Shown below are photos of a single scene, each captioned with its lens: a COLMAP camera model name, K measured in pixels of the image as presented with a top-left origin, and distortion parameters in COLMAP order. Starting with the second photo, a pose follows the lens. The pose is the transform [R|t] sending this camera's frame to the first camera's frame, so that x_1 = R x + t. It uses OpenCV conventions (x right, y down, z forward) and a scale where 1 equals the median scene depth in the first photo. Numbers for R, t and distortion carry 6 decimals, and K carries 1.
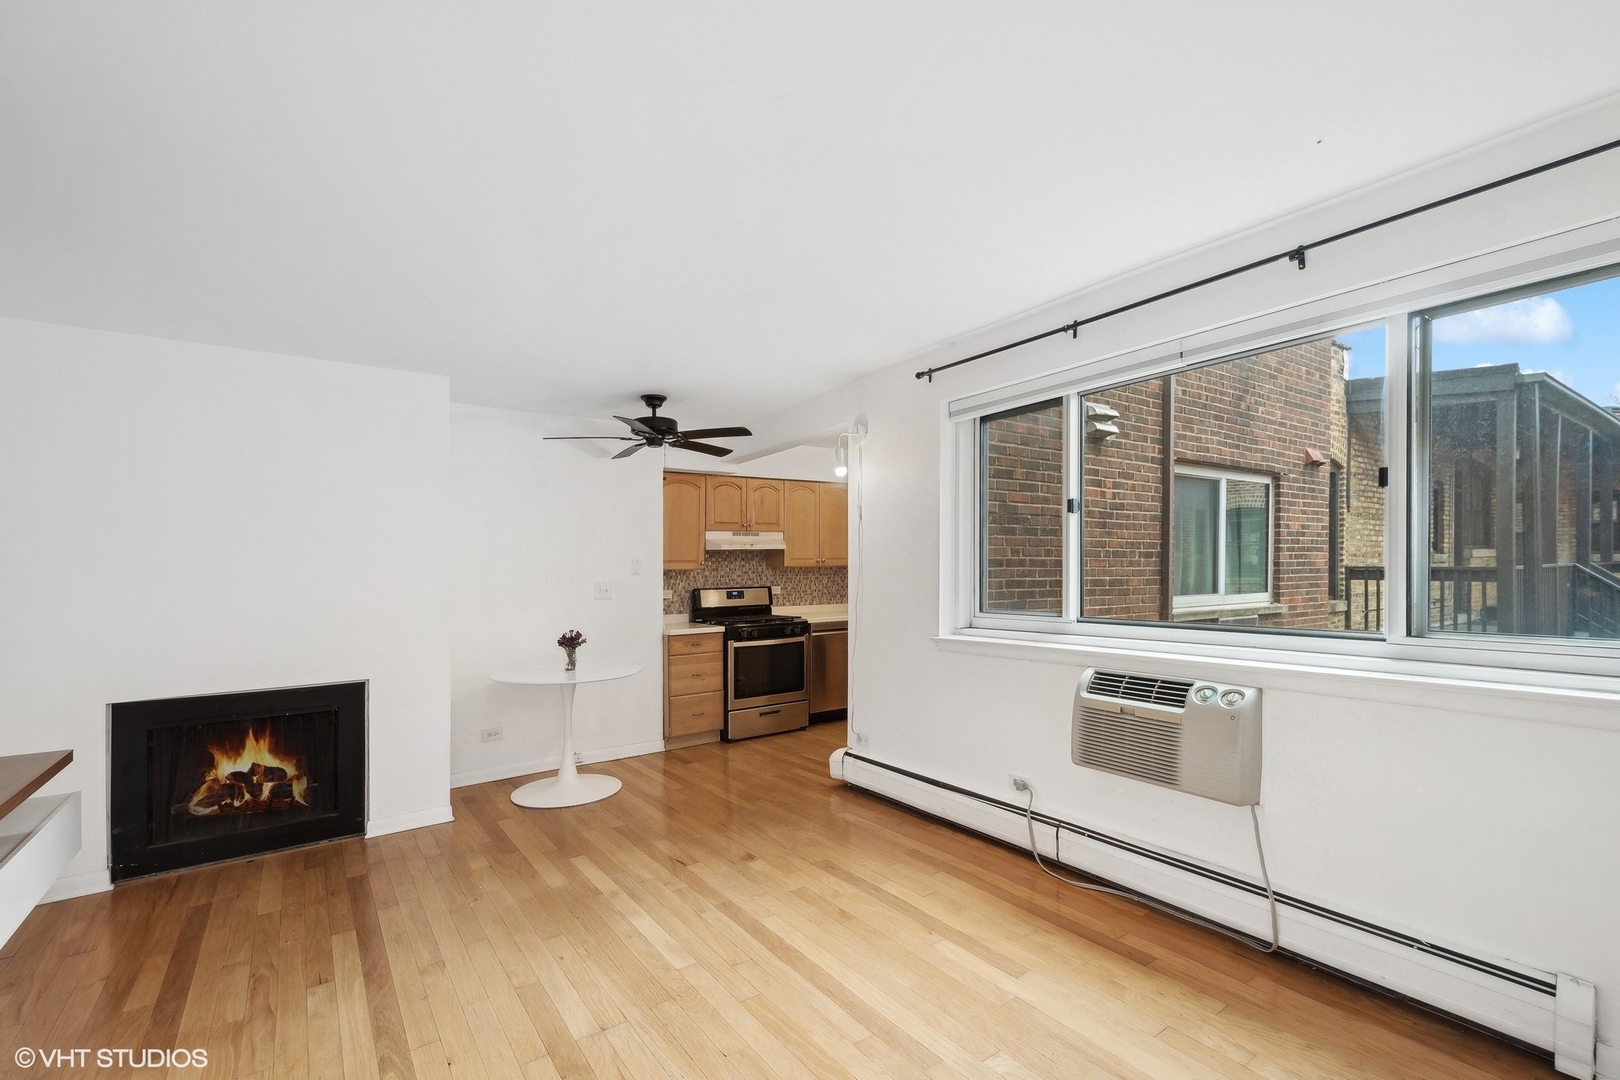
lens RADIAL K [[714.4, 0, 817.5], [0, 714.4, 564.9], [0, 0, 1]] dist [0.002476, 0.000172]
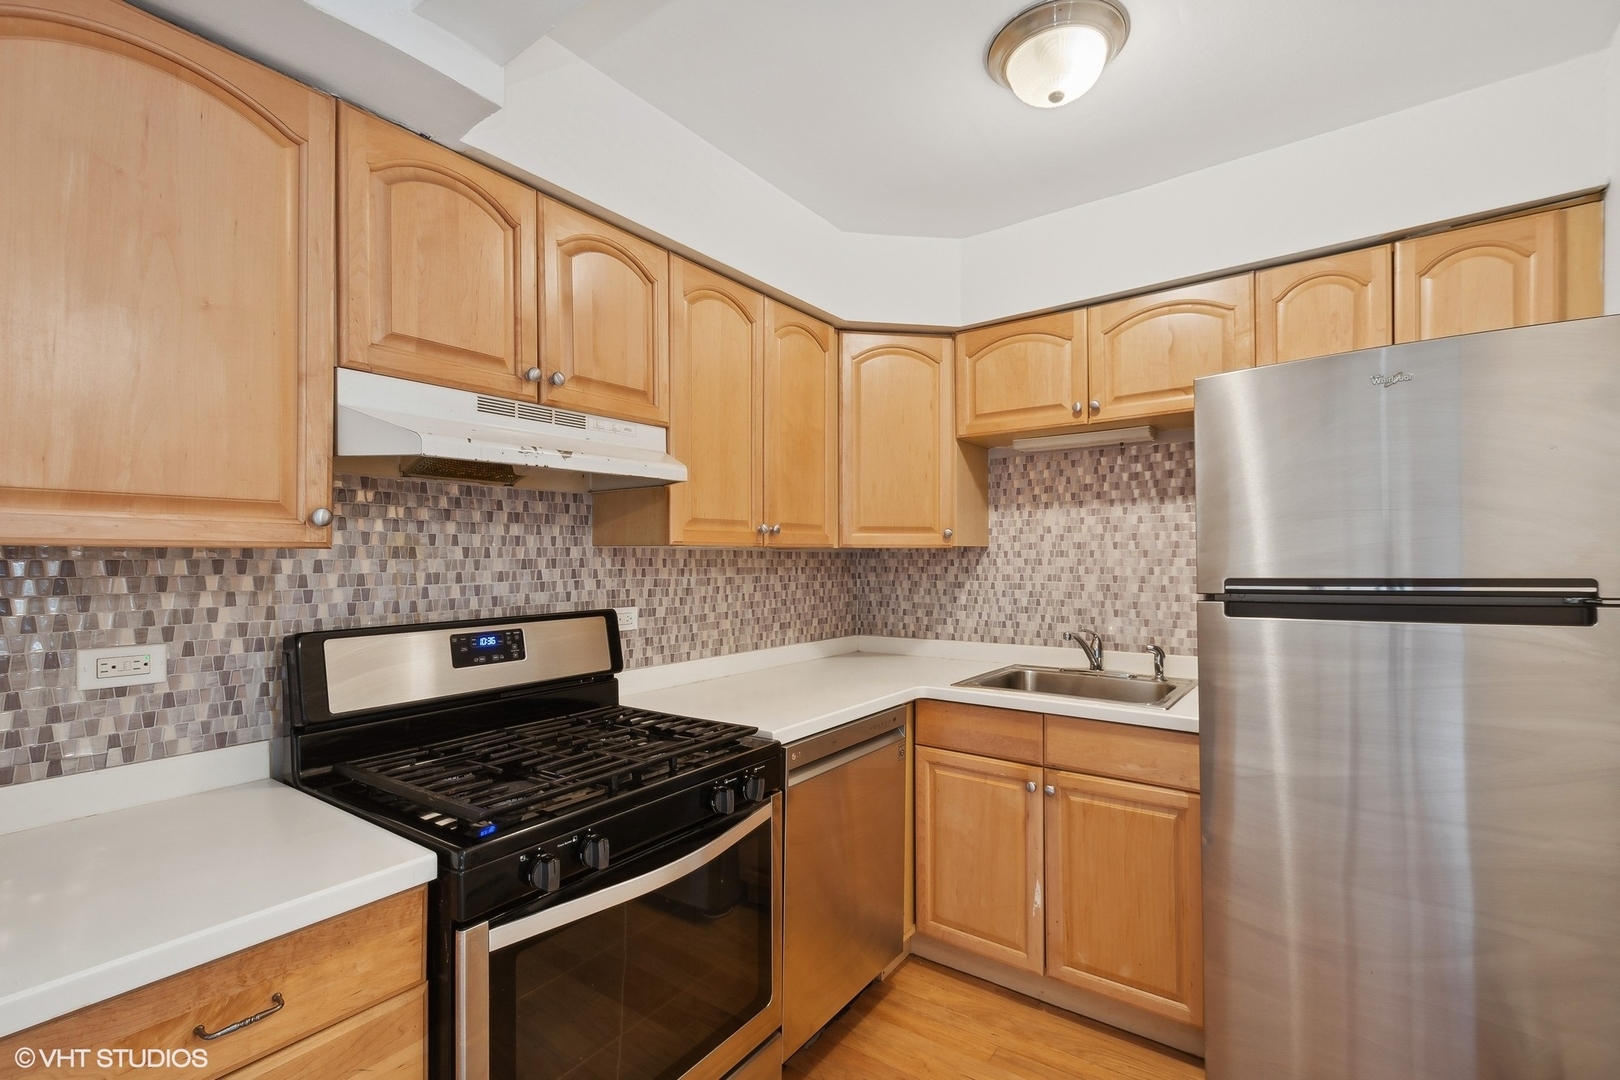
lens RADIAL K [[714.4, 0, 817.5], [0, 714.4, 564.9], [0, 0, 1]] dist [0.002476, 0.000172]
pose [[0.943872, 0.005537, 0.330265, -0.100611], [-0.008707, 0.999929, 0.008119, 0.009223], [-0.330196, -0.010539, 0.943853, 0.815127]]
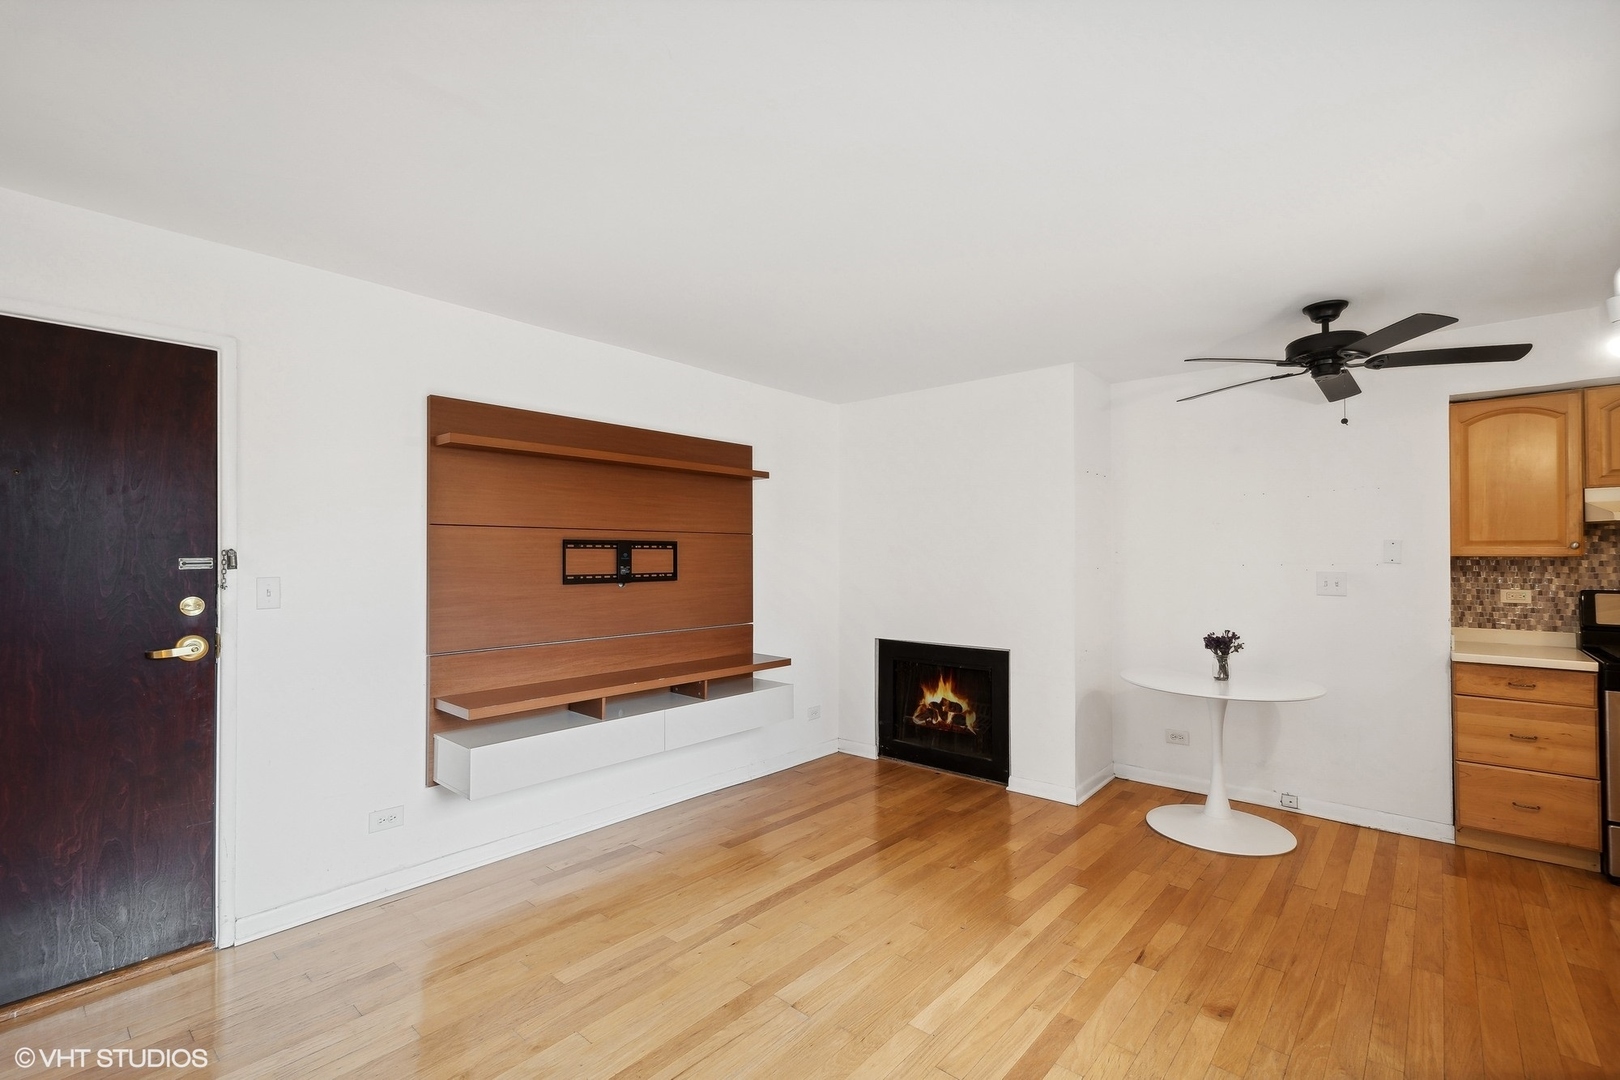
lens RADIAL K [[703.2, 0, 811.9], [0, 703.2, 535.9], [0, 0, 1]] dist [0.002593, 0.000055]
pose [[0.219715, -0.014788, -0.975452, 0.269573], [0.001611, 0.999889, -0.014795, -0.002663], [0.975563, 0.001679, 0.219714, 0.310109]]
